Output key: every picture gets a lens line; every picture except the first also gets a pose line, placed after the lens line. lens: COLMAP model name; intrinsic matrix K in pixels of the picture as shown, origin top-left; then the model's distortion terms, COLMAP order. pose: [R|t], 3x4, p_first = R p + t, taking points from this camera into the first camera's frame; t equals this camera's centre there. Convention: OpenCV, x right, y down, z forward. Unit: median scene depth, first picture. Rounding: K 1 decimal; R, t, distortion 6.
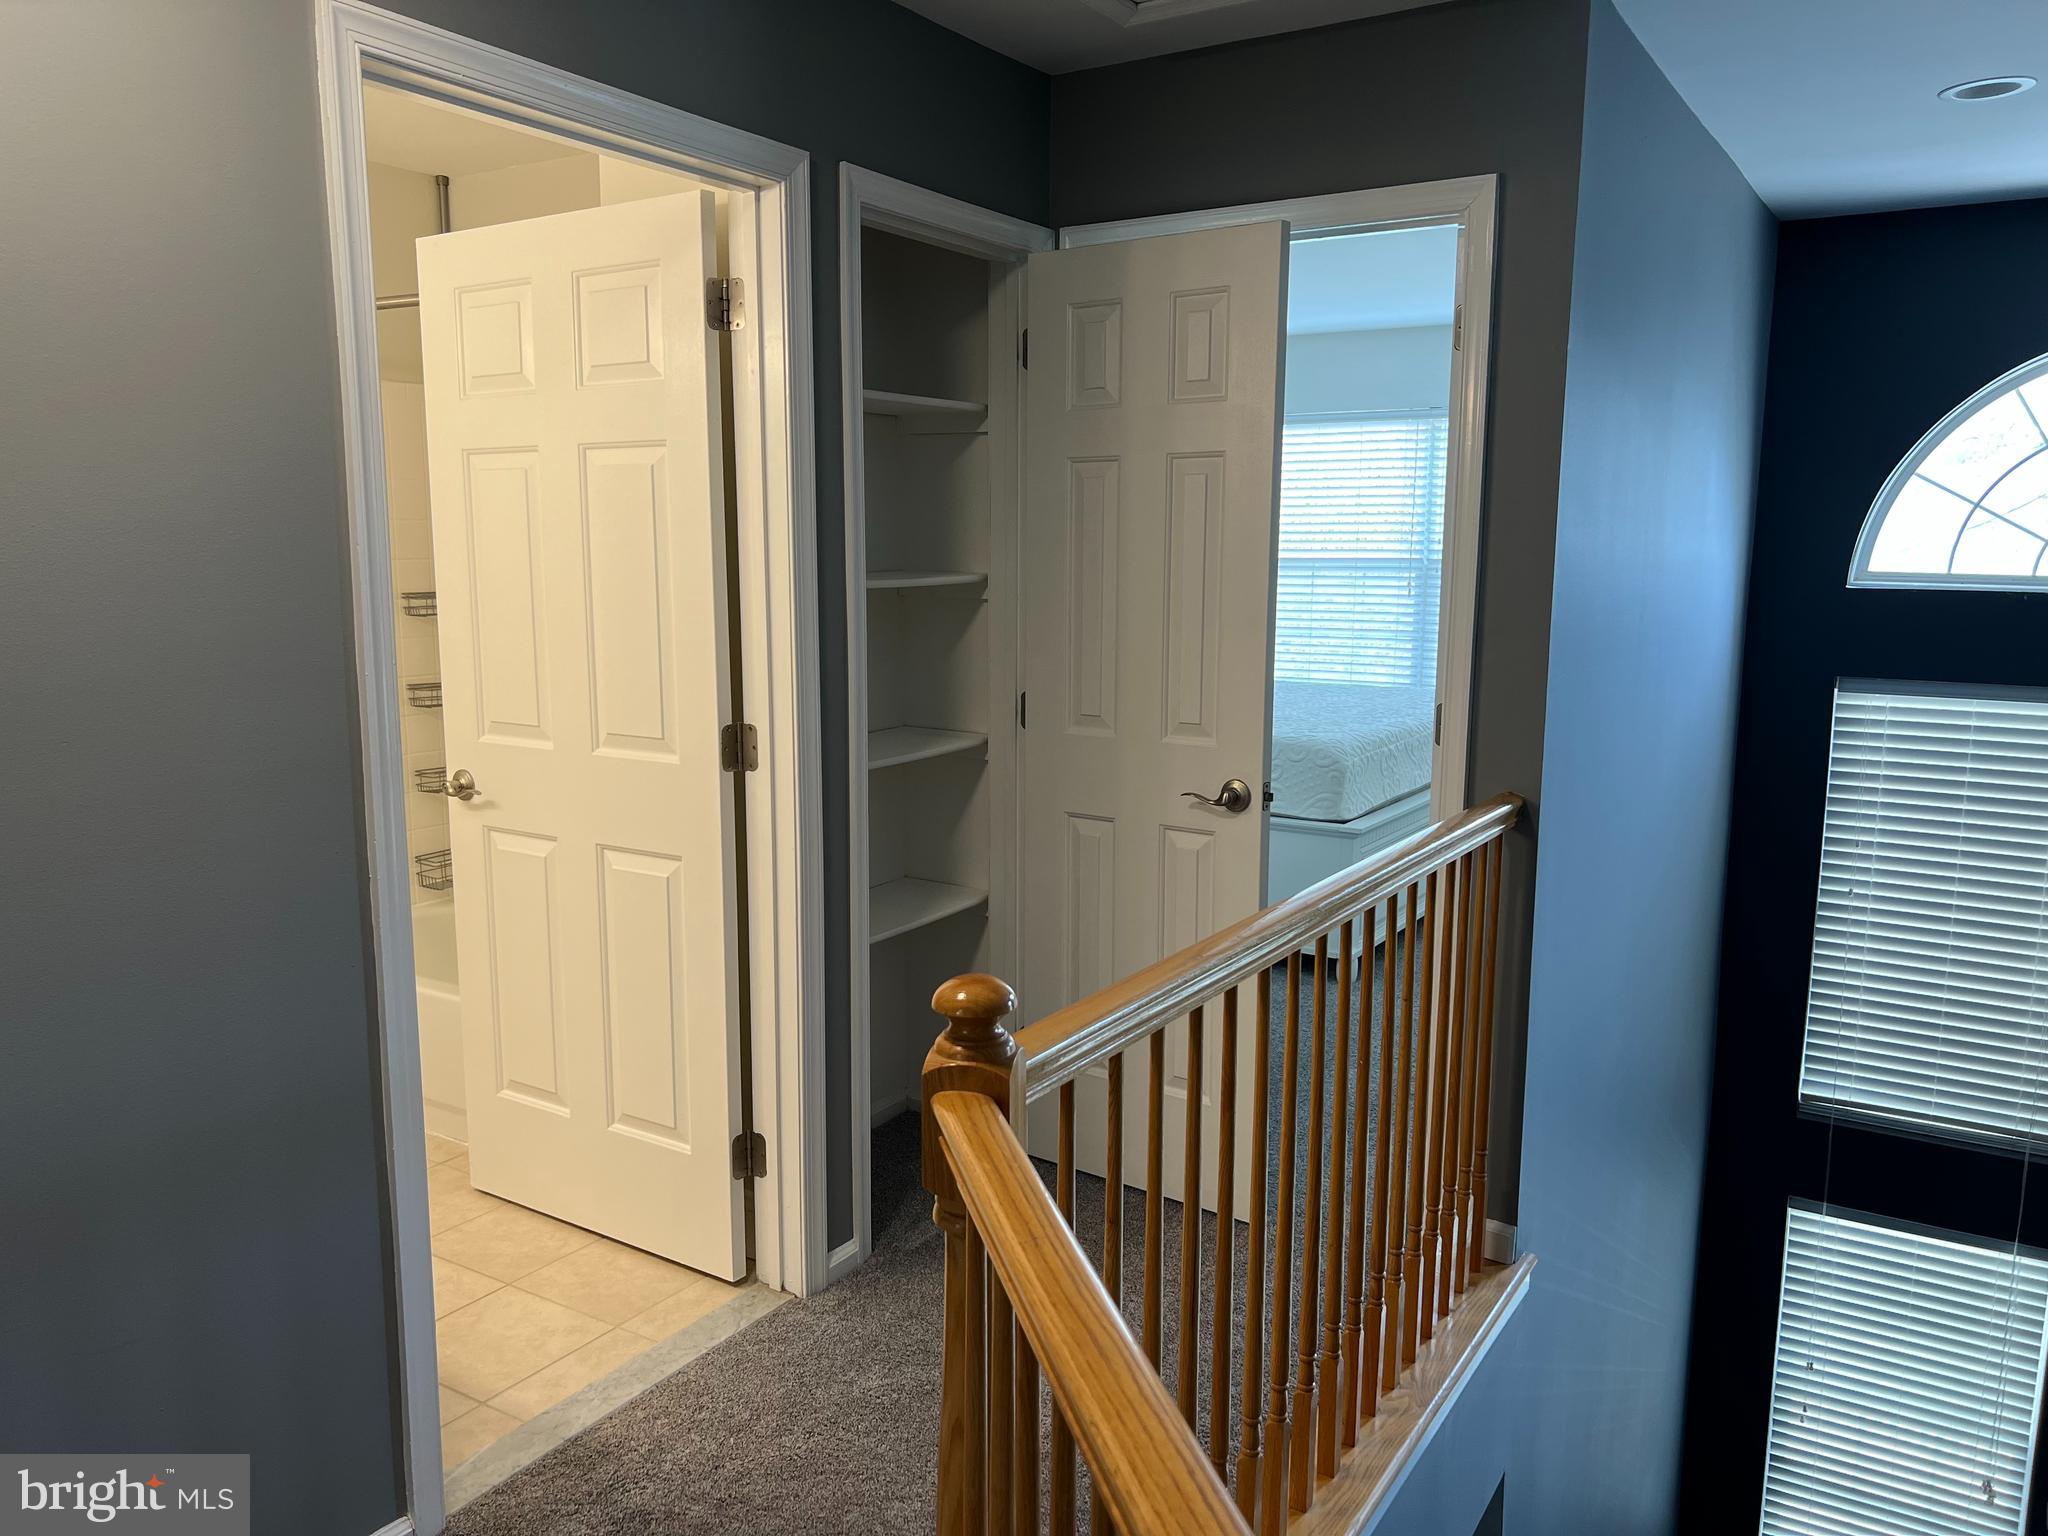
lens RADIAL K [[1526.7, 0, 1024.0], [0, 1526.7, 768.0], [0, 0, 1]] dist [0.047656, -0.000156]
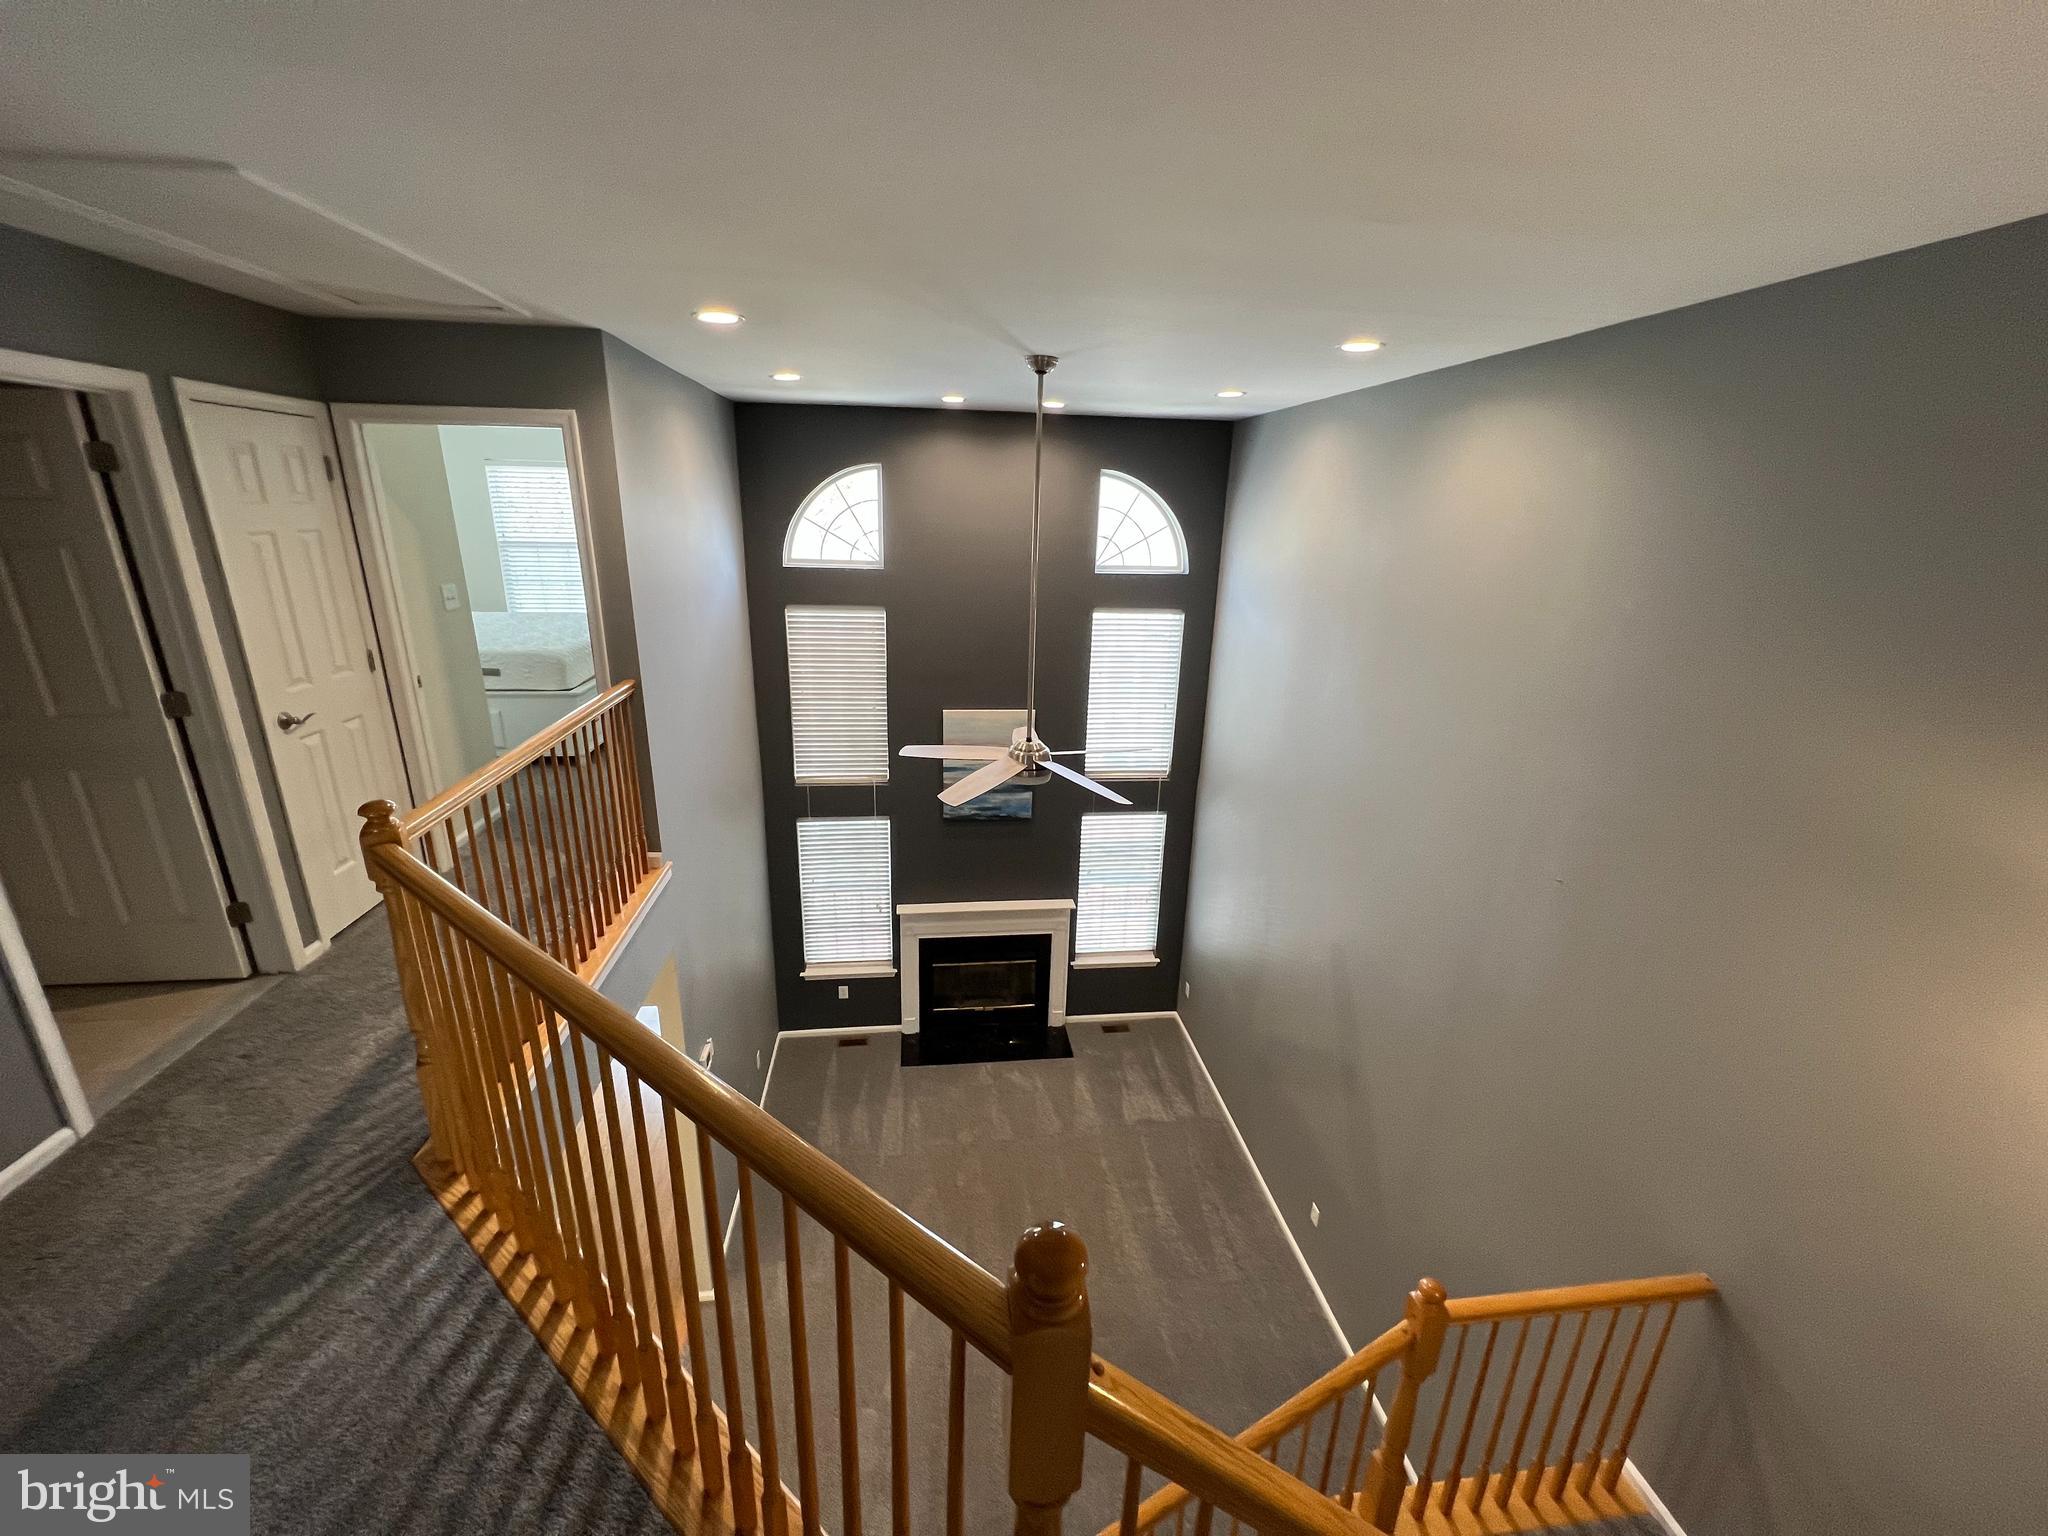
lens RADIAL K [[826.6, 0, 1024.0], [0, 826.6, 768.0], [0, 0, 1]] dist [-0.004182, -0.000343]
pose [[0.777397, -0.179904, 0.602734, -0.005744], [0.076448, 0.978146, 0.193356, -0.044599], [-0.624348, -0.104236, 0.774161, -0.375941]]
